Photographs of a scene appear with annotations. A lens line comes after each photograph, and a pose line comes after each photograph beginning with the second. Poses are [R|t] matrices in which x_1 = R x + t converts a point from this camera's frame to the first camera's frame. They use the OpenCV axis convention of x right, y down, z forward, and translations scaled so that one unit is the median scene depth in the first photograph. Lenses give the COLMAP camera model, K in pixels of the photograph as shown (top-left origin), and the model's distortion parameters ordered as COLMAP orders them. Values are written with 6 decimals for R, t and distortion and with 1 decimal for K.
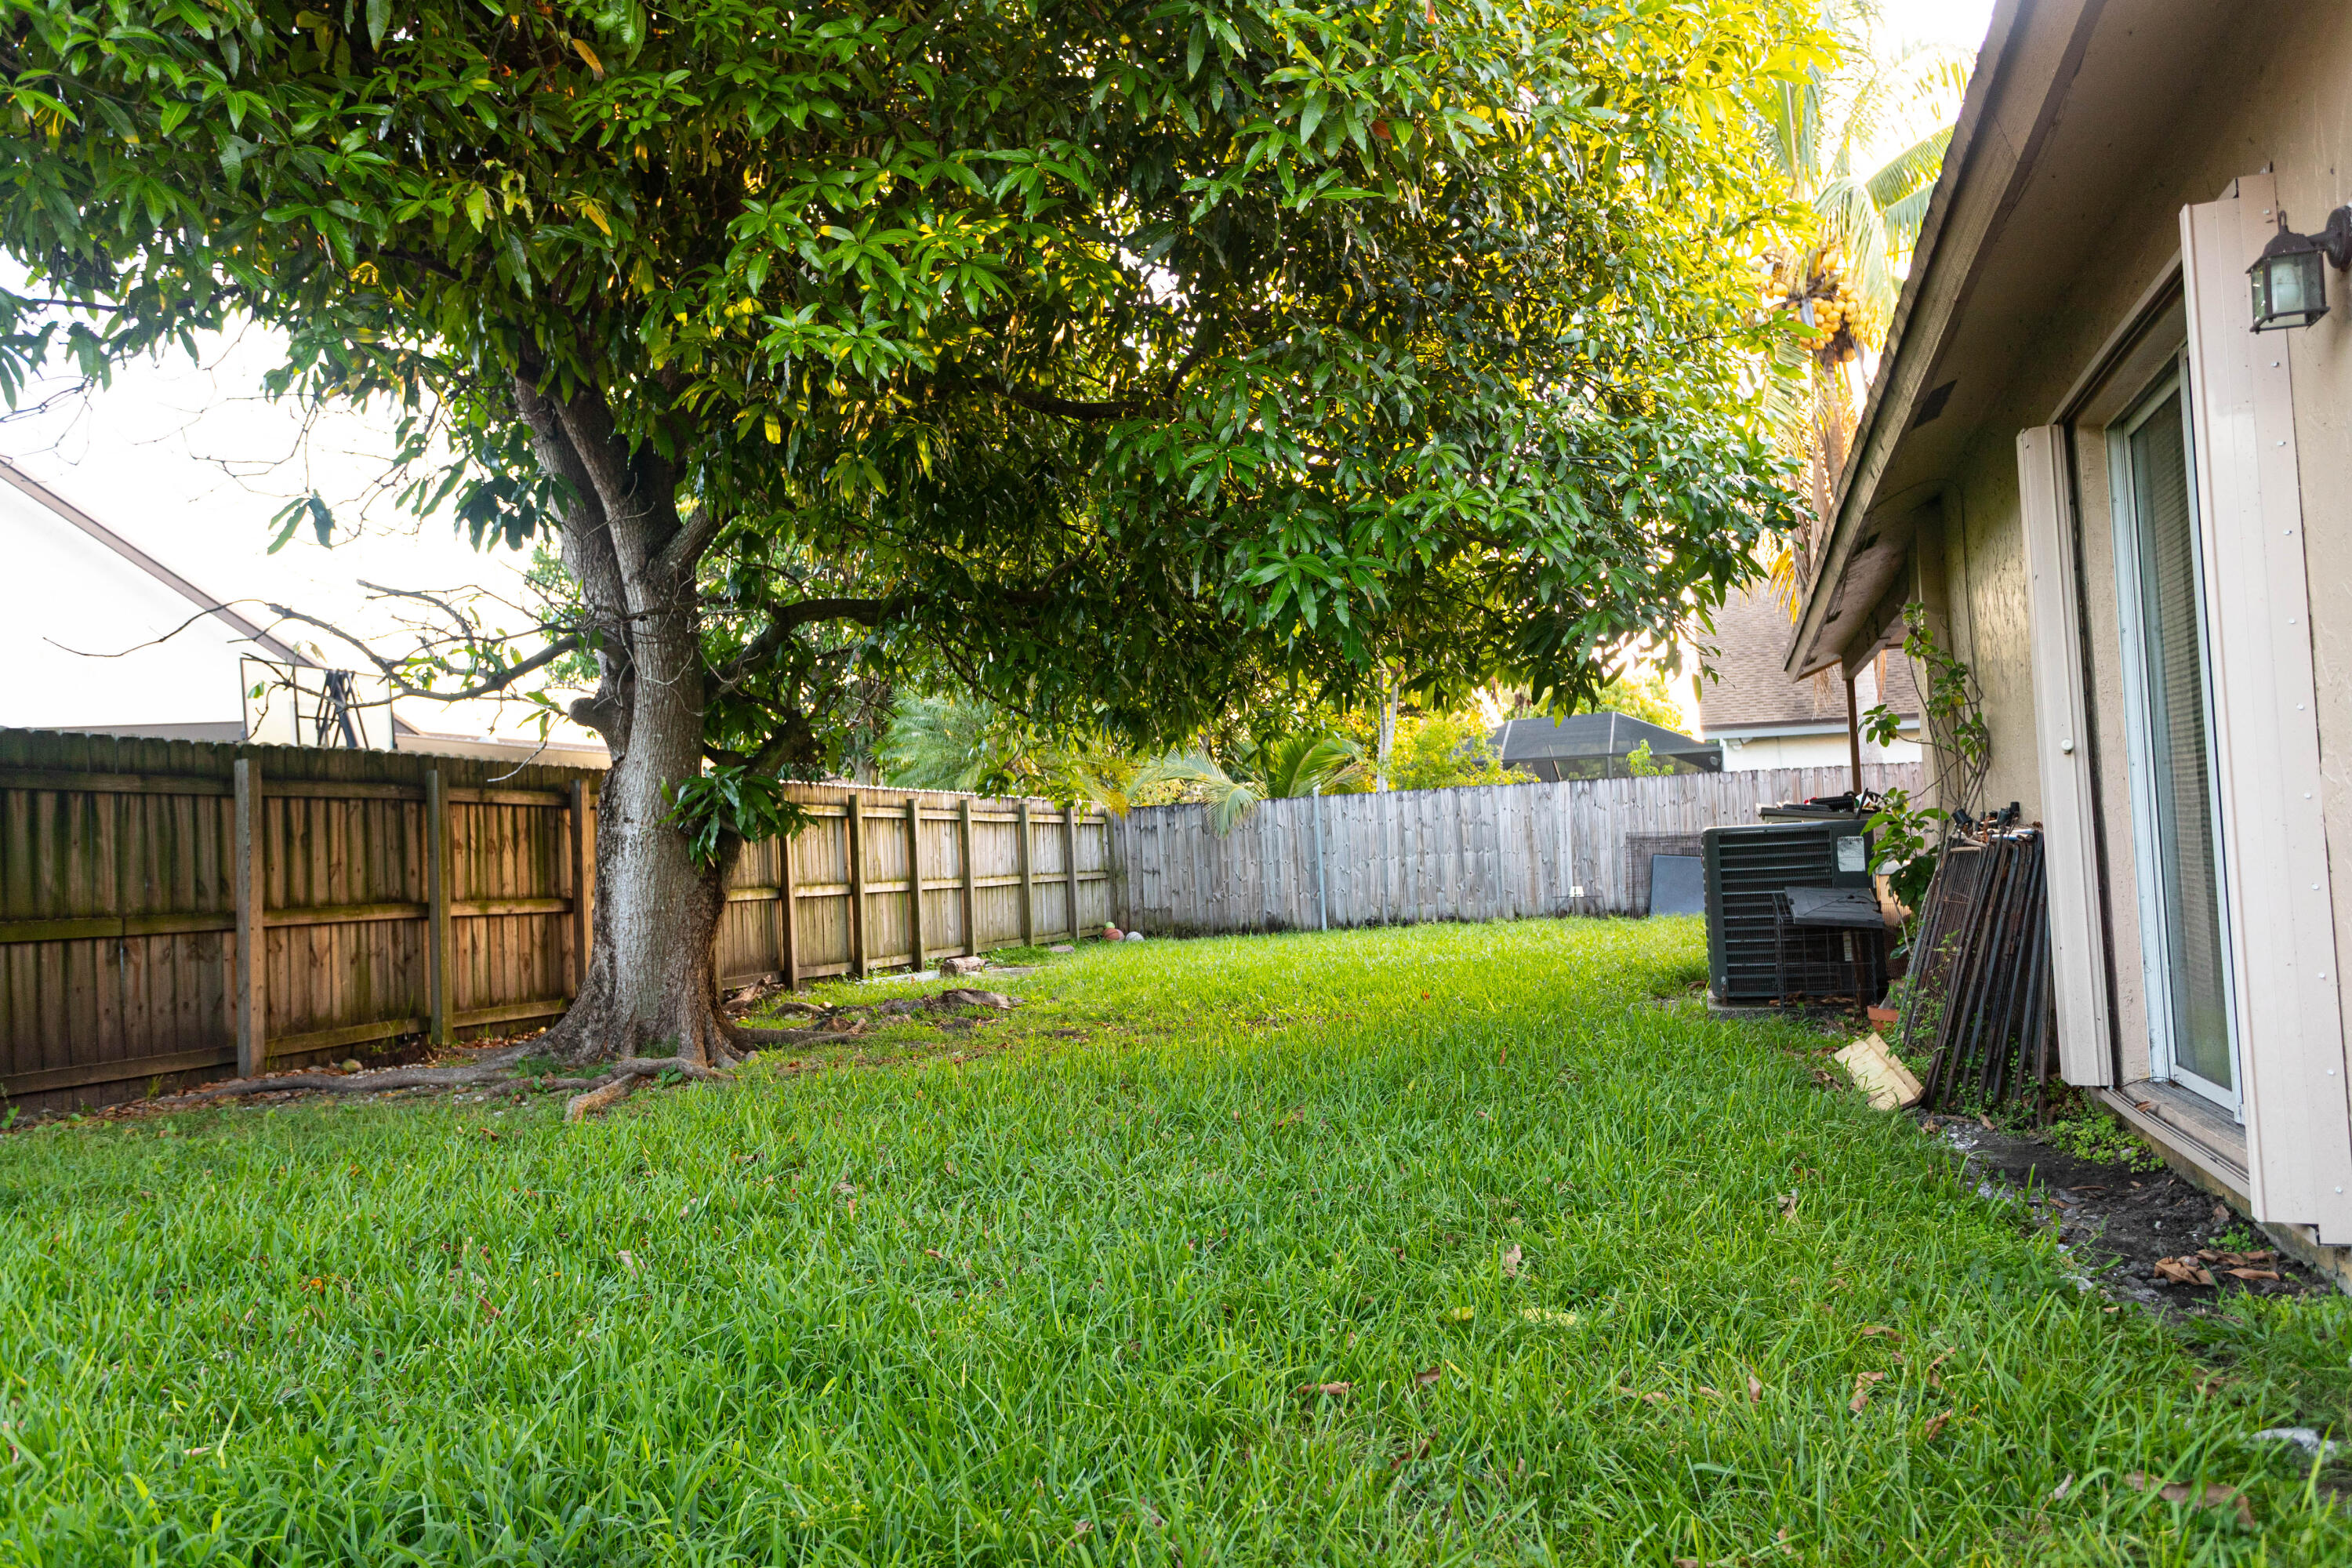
lens RADIAL K [[1738.9, 0, 1180.4], [0, 1738.9, 786.6], [0, 0, 1]] dist [-0.002173, 0.012301]
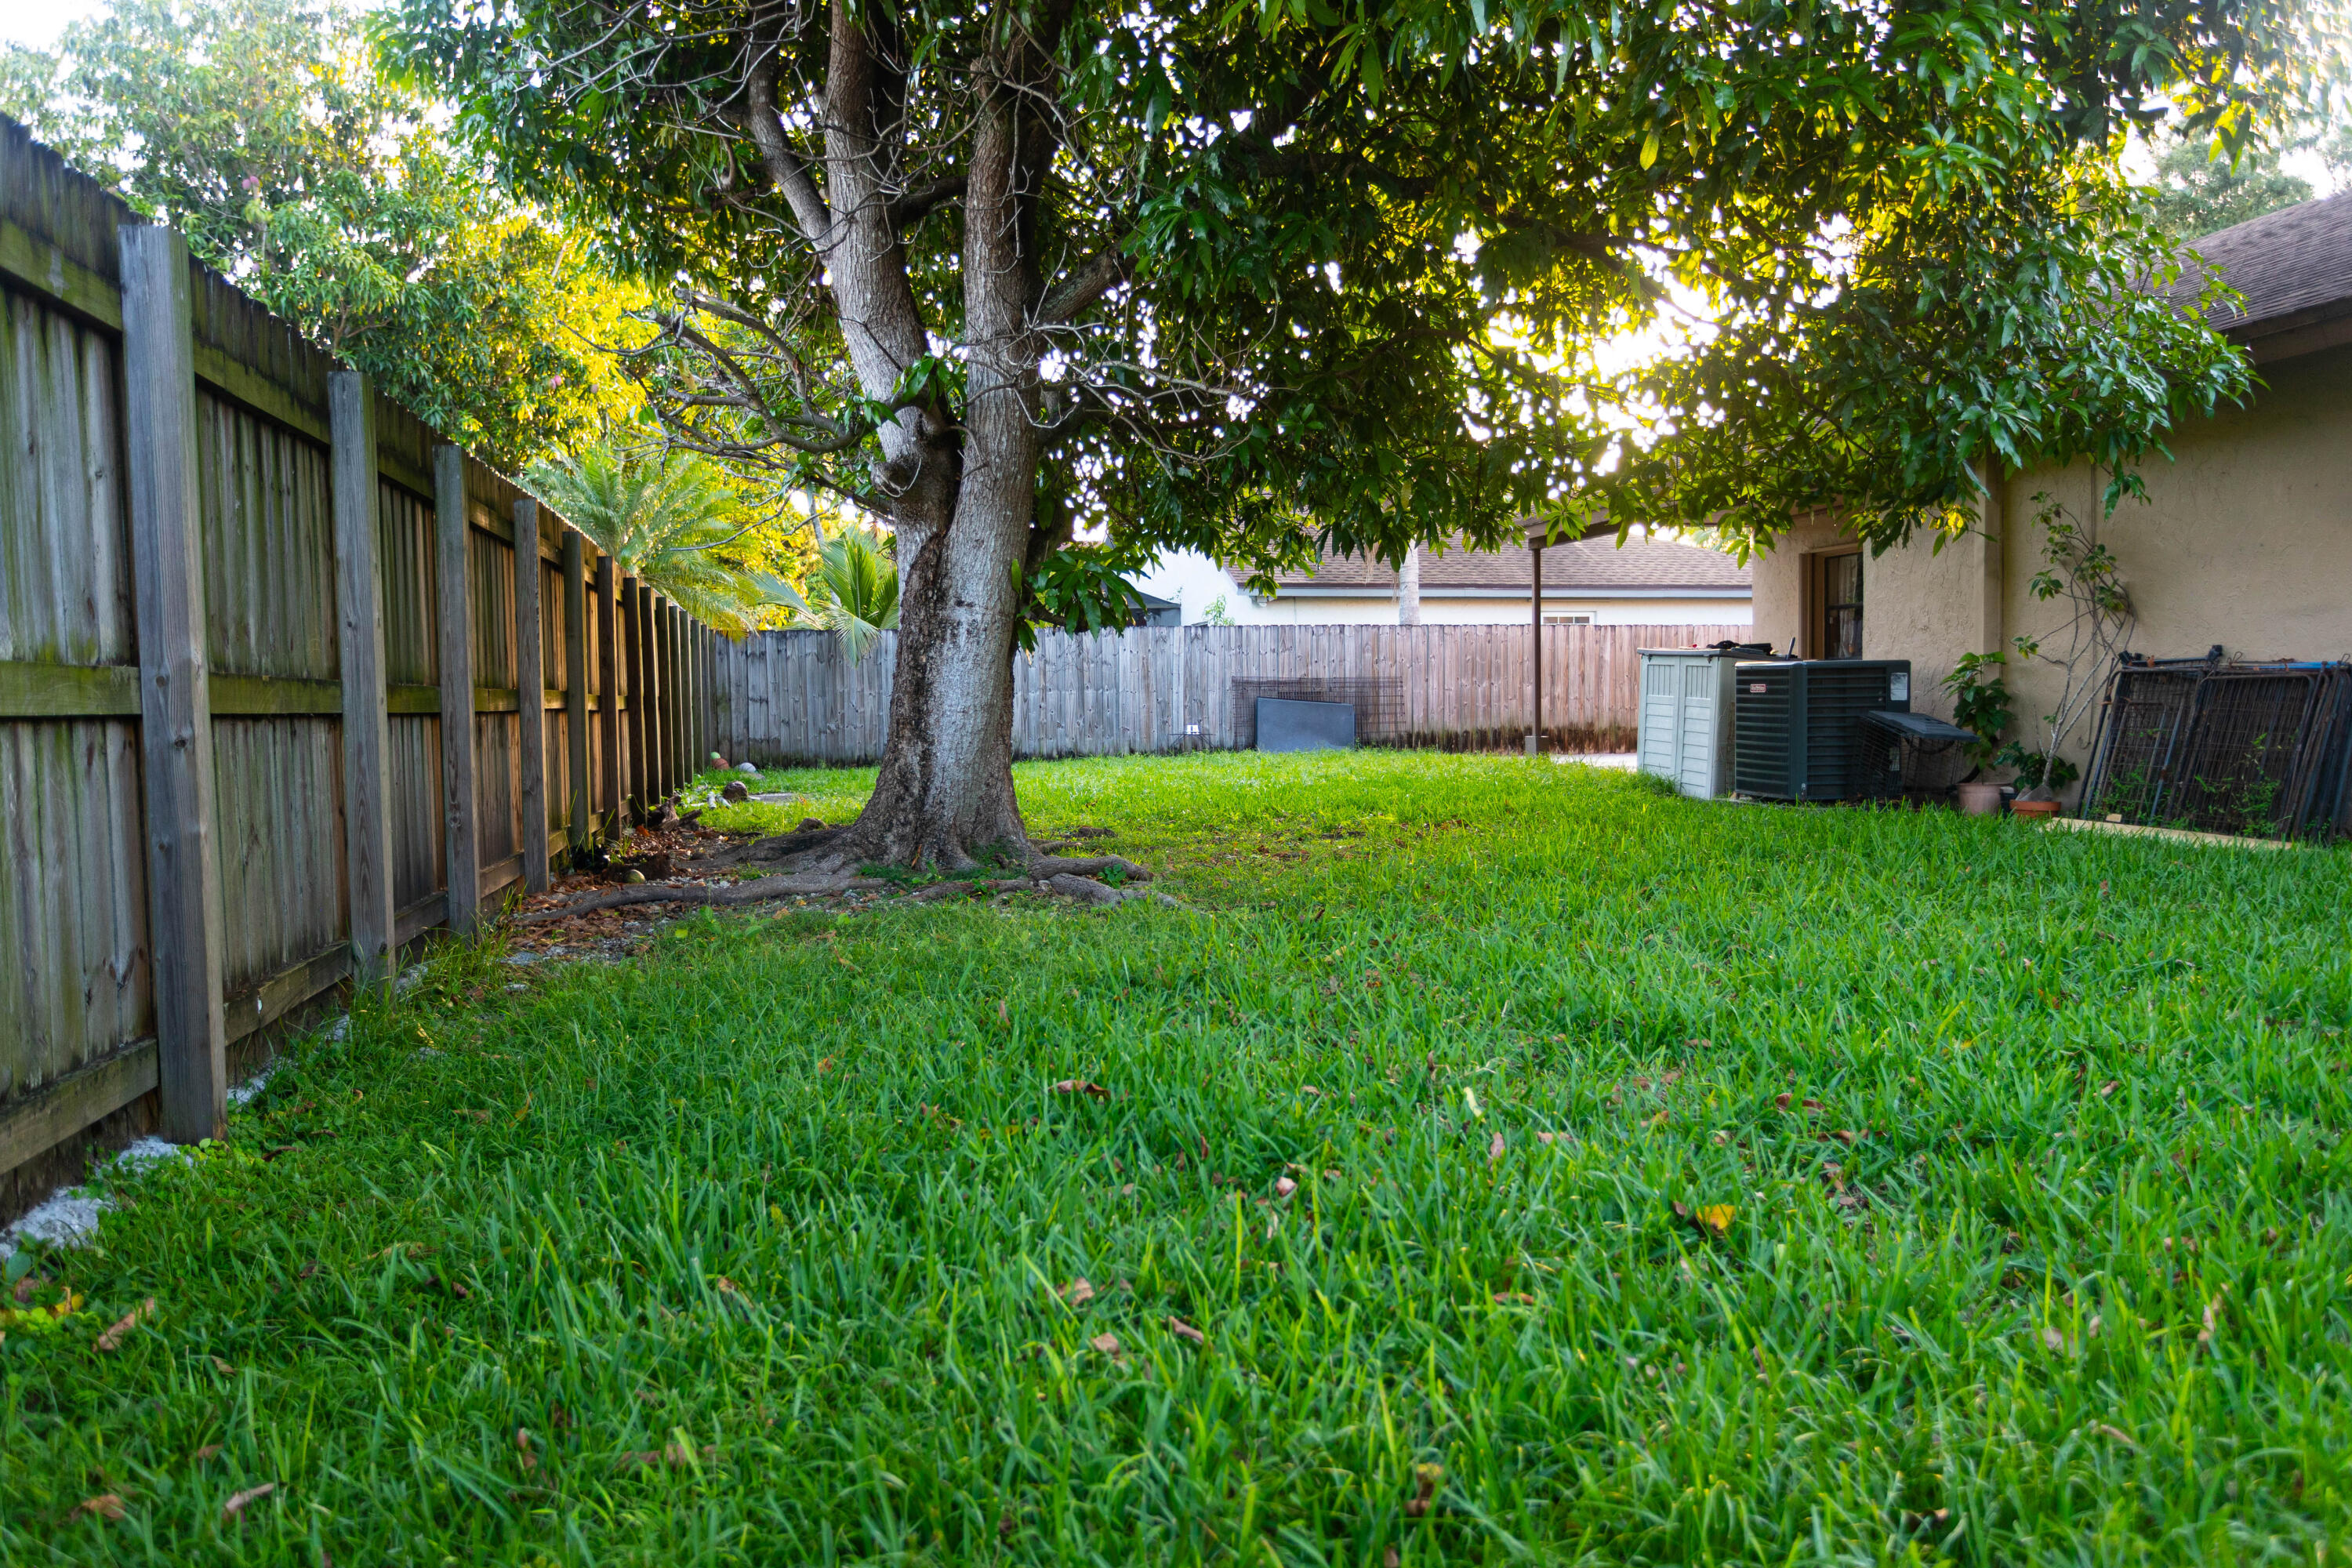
lens RADIAL K [[1738.9, 0, 1176.4], [0, 1738.9, 787.5], [0, 0, 1]] dist [-0.002173, 0.012301]
pose [[0.853231, 0.005913, 0.521500, -0.345925], [-0.047824, 0.996610, 0.066944, 0.024252], [-0.519336, -0.082059, 0.850621, 0.079569]]
